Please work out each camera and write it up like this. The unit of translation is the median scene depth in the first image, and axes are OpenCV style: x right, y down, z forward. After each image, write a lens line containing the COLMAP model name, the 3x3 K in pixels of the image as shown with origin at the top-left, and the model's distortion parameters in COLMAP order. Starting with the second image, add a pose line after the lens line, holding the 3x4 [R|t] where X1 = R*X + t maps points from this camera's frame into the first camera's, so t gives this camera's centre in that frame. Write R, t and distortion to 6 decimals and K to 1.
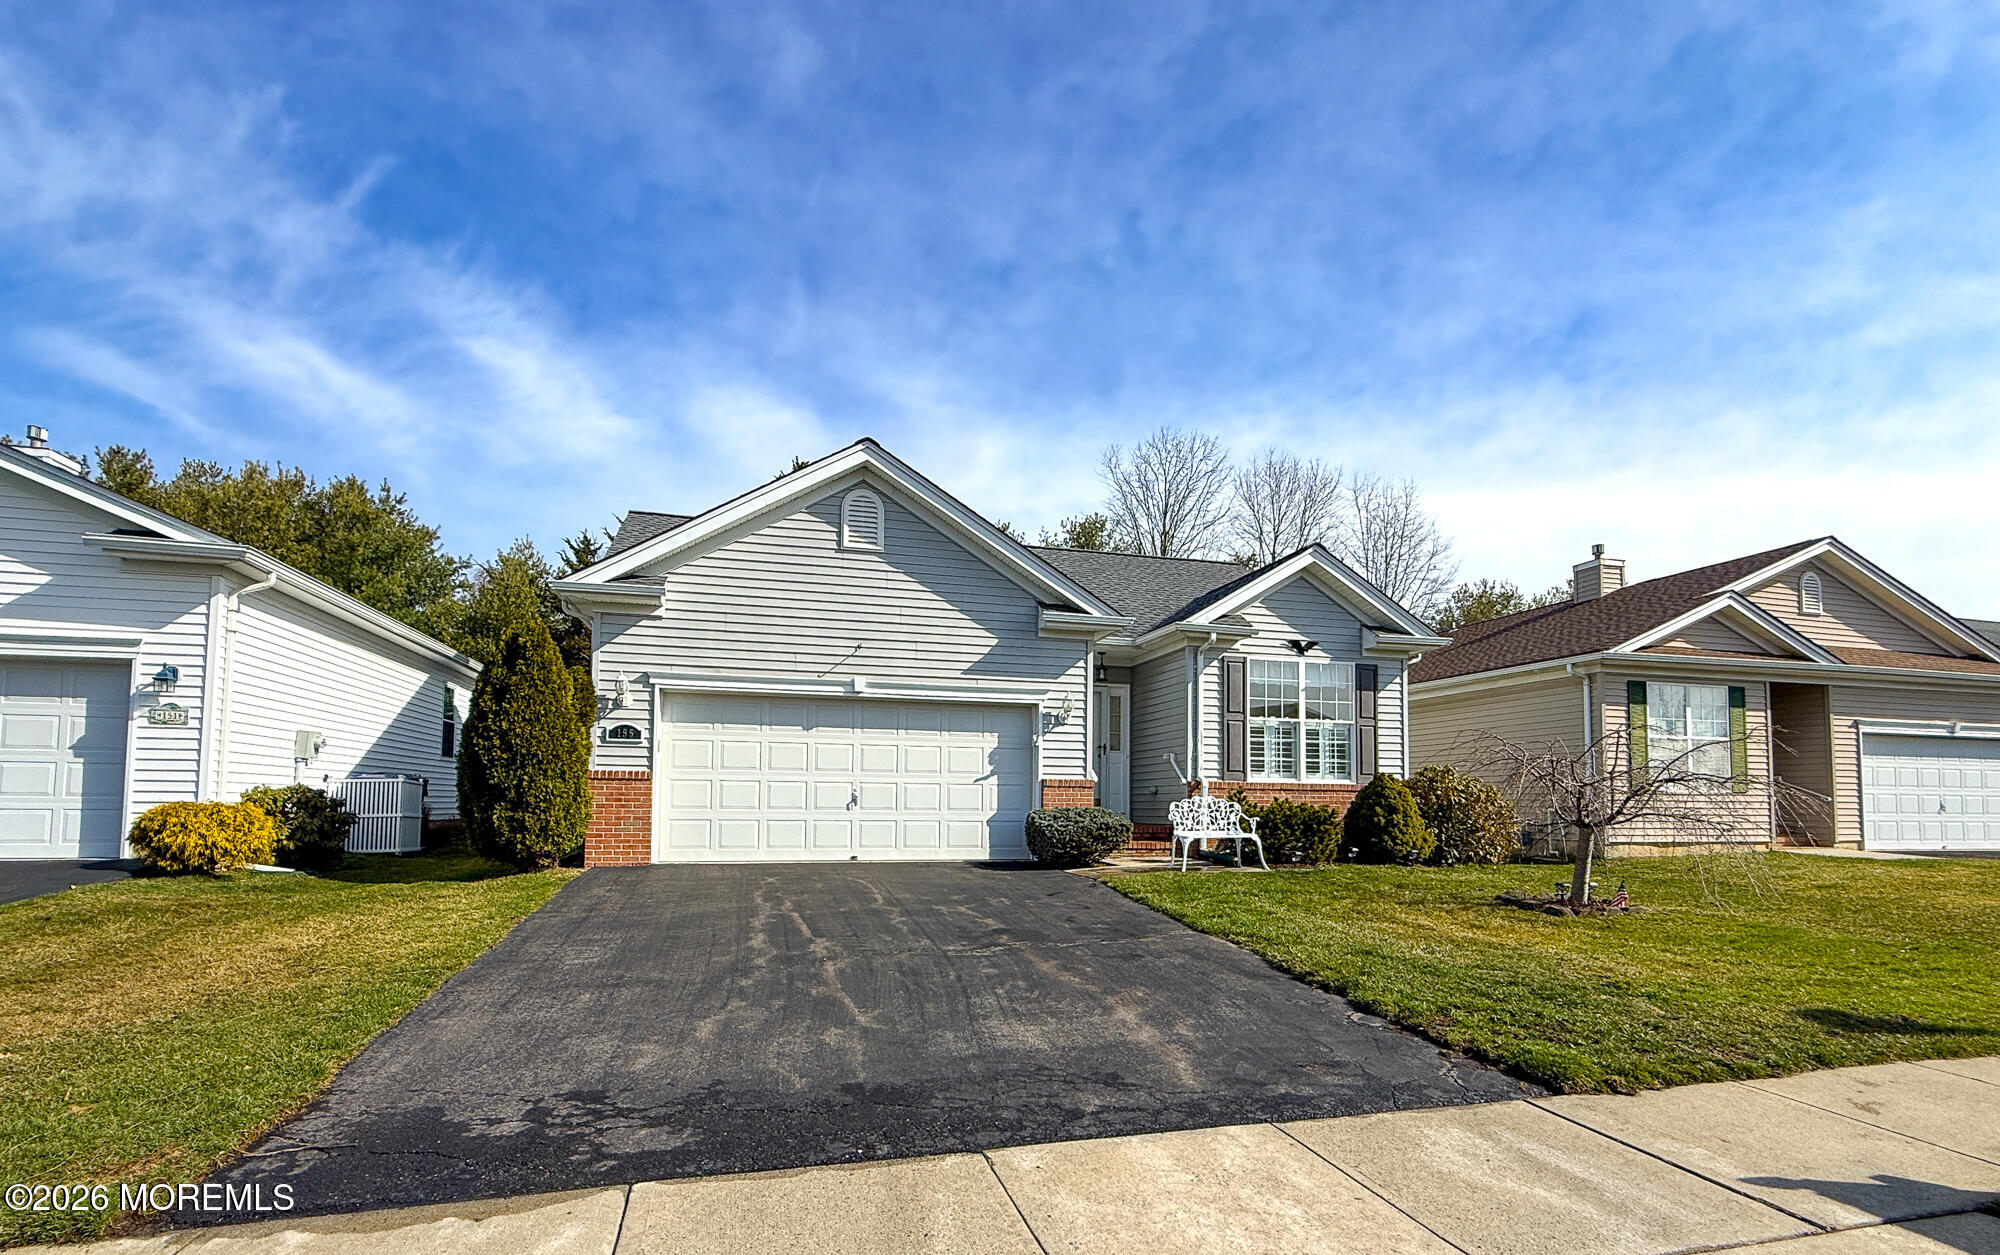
lens RADIAL K [[907.7, 0, 1001.3], [0, 907.7, 751.0], [0, 0, 1]] dist [0.001285, -0.000092]
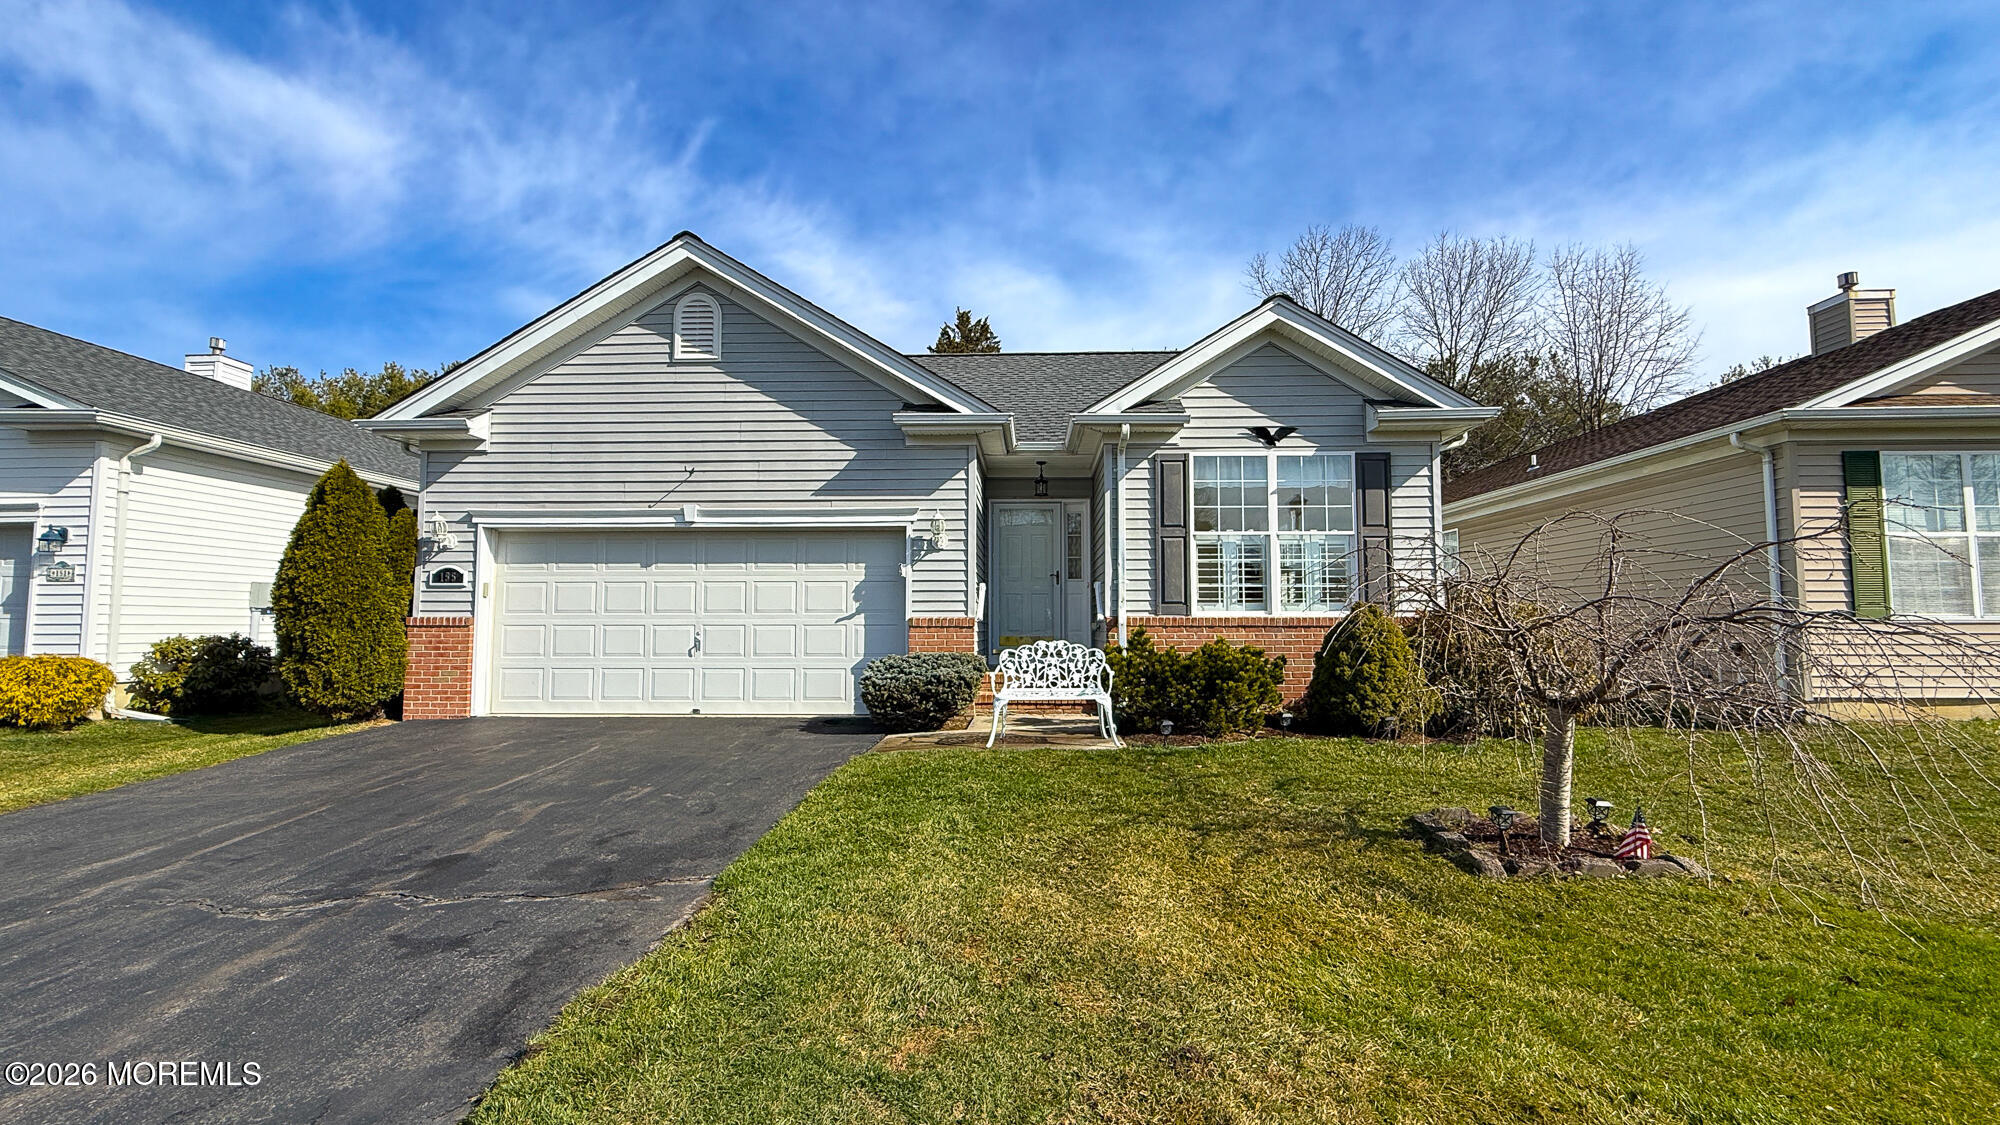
lens RADIAL K [[823.0, 0, 1003.3], [0, 823.0, 573.1], [0, 0, 1]] dist [0.000080, -0.000476]
pose [[0.956565, -0.028288, -0.290144, 0.340568], [0.026787, 0.999599, -0.009144, -0.000386], [0.290287, 0.000975, 0.956939, 0.308725]]
